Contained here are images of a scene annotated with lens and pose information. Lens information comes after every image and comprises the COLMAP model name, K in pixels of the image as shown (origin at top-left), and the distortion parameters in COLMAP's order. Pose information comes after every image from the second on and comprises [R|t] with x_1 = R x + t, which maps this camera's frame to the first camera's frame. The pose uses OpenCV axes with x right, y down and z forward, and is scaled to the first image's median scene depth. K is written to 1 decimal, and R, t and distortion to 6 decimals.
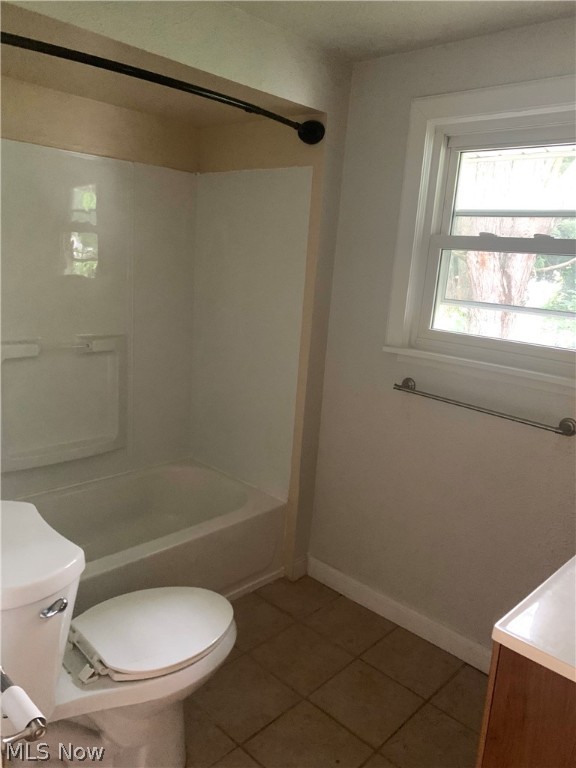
lens RADIAL K [[587.9, 0, 289.8], [0, 587.9, 386.4], [0, 0, 1]] dist [0.042369, -0.059043]
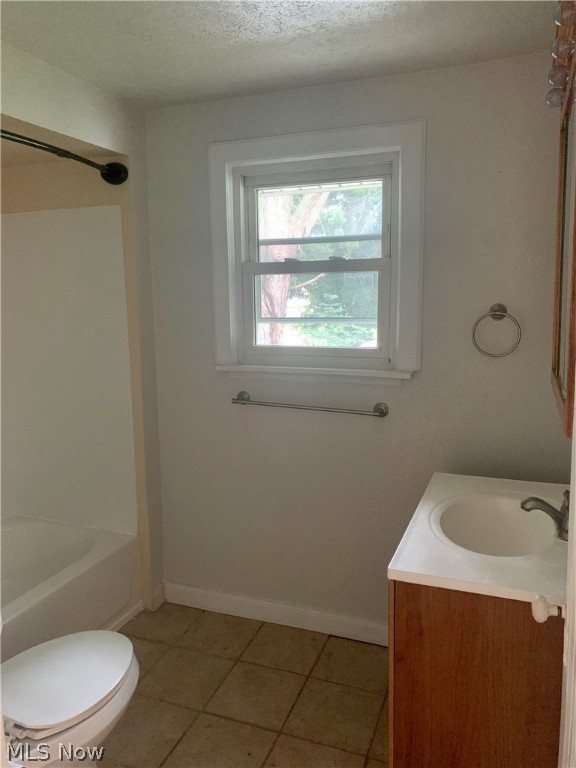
lens RADIAL K [[587.9, 0, 286.8], [0, 587.9, 384.7], [0, 0, 1]] dist [0.042369, -0.059043]
pose [[0.919410, -0.143351, 0.366246, -0.123394], [0.161495, 0.986686, -0.019217, 0.007817], [-0.358615, 0.076815, 0.930320, -0.052829]]
